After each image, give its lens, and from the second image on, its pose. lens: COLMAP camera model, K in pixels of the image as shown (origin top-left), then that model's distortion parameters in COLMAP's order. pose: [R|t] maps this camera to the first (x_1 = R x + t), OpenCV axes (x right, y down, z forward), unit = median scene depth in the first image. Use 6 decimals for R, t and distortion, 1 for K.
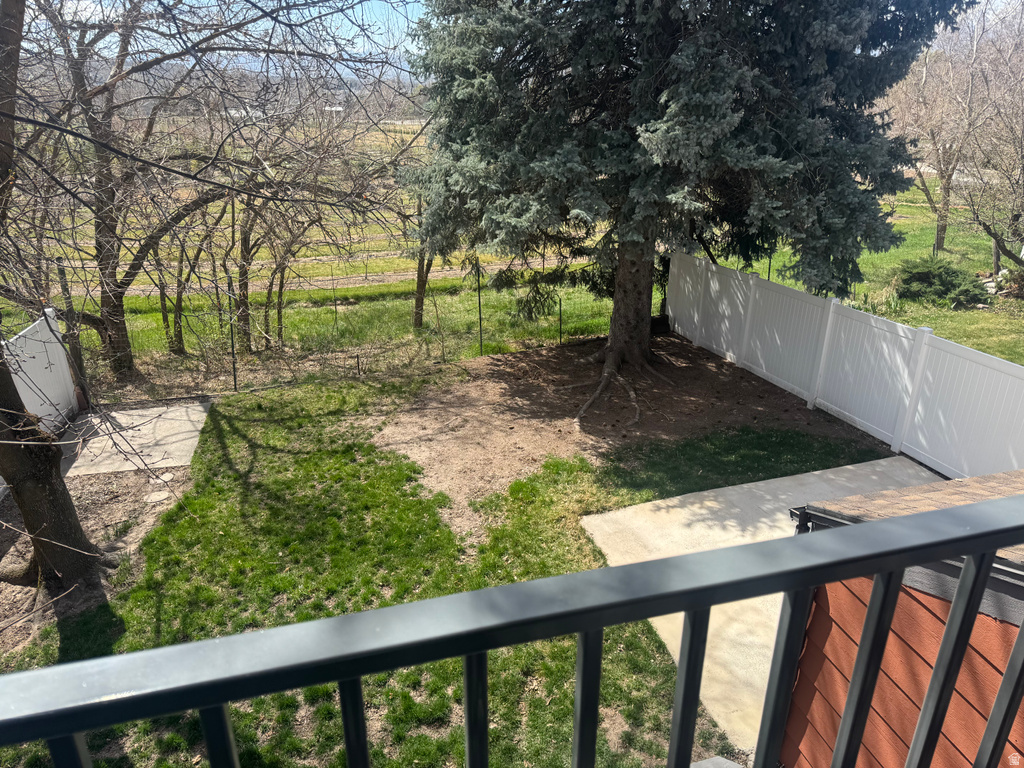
lens RADIAL K [[710.1, 0, 512.0], [0, 710.1, 384.0], [0, 0, 1]] dist [0.001192, 0.000054]
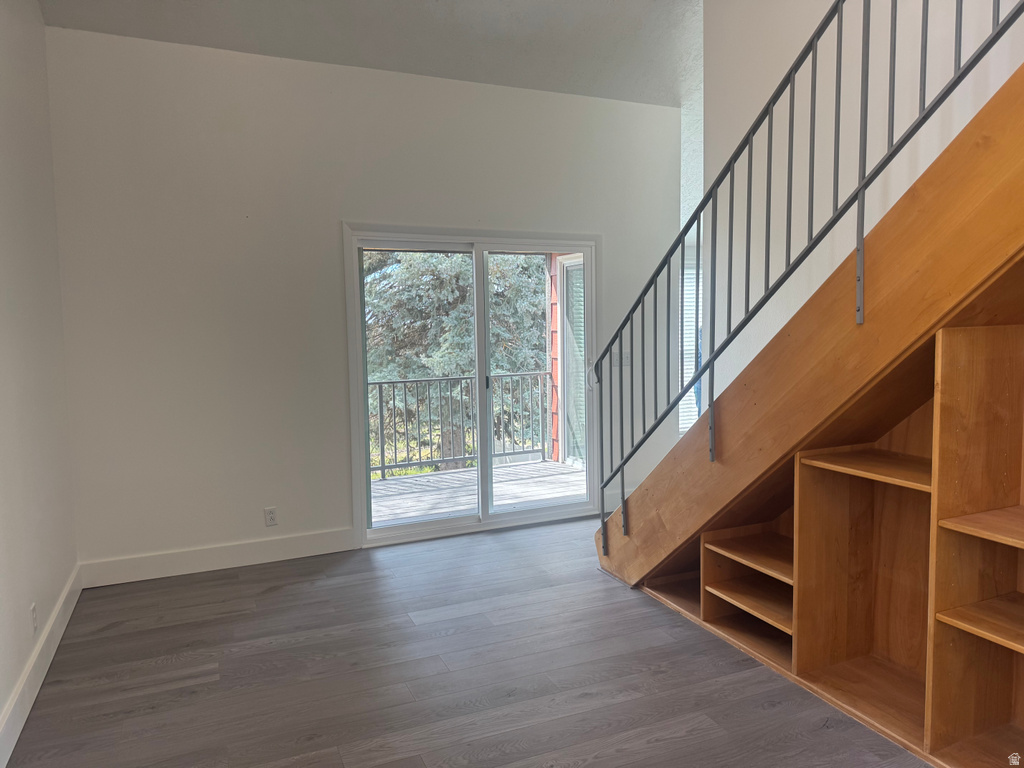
lens RADIAL K [[710.1, 0, 512.0], [0, 710.1, 384.0], [0, 0, 1]] dist [0.001192, 0.000054]
pose [[0.987367, -0.024097, 0.156605, 0.054954], [0.071905, 0.948880, -0.307339, 0.145795], [-0.141193, 0.314717, 0.938625, -0.368768]]
